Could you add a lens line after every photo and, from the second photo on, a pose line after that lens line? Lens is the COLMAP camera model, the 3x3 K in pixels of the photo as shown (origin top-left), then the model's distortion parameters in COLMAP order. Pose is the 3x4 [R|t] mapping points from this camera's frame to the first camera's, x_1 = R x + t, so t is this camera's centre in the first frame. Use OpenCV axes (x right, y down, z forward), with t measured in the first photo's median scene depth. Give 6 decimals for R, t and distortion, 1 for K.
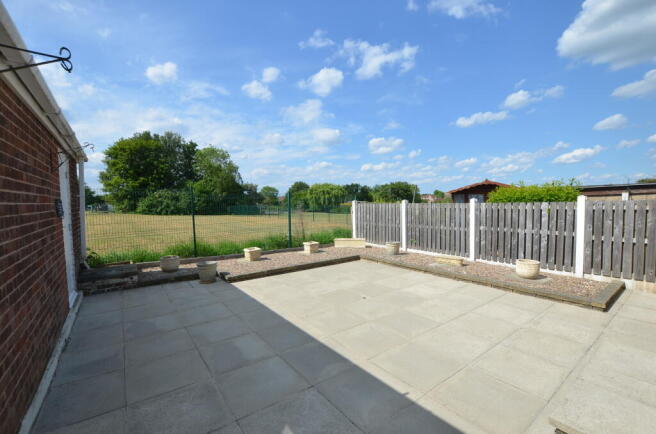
lens RADIAL K [[290.1, 0, 331.9], [0, 290.1, 220.0], [0, 0, 1]] dist [-0.028160, 0.000354]
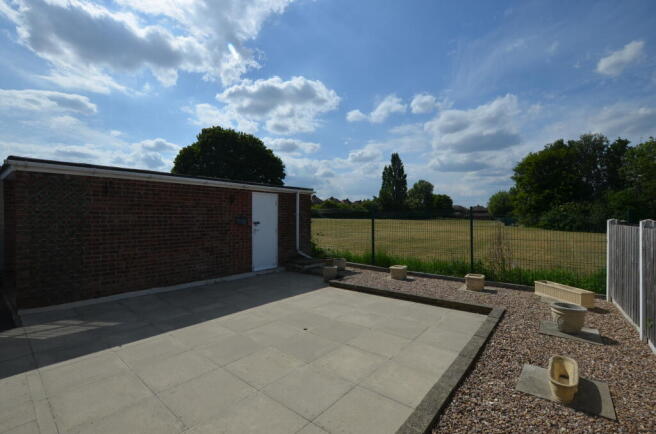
lens RADIAL K [[293.7, 0, 325.6], [0, 293.7, 221.2], [0, 0, 1]] dist [-0.050251, 0.014660]
pose [[0.228444, 0.023074, -0.973284, 0.076989], [-0.065024, 0.997848, 0.008394, -0.005572], [0.971383, 0.061369, 0.229453, 0.065189]]
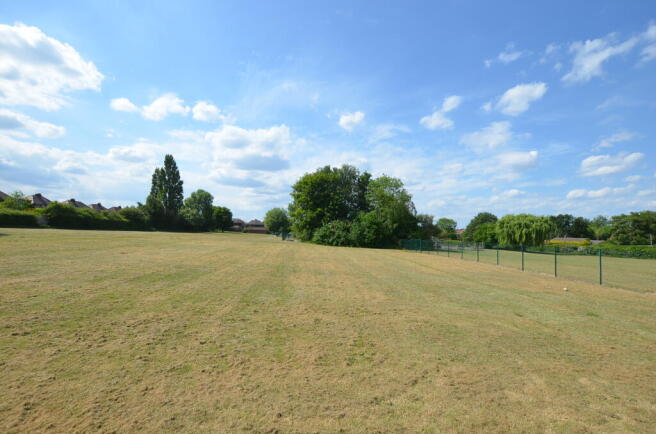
lens RADIAL K [[290.1, 0, 331.9], [0, 290.1, 220.0], [0, 0, 1]] dist [-0.028160, 0.000354]
pose [[0.828842, 0.004590, -0.559463, -0.028336], [-0.065716, 0.993843, -0.089203, -0.013254], [0.555609, 0.110701, 0.824041, 0.133157]]
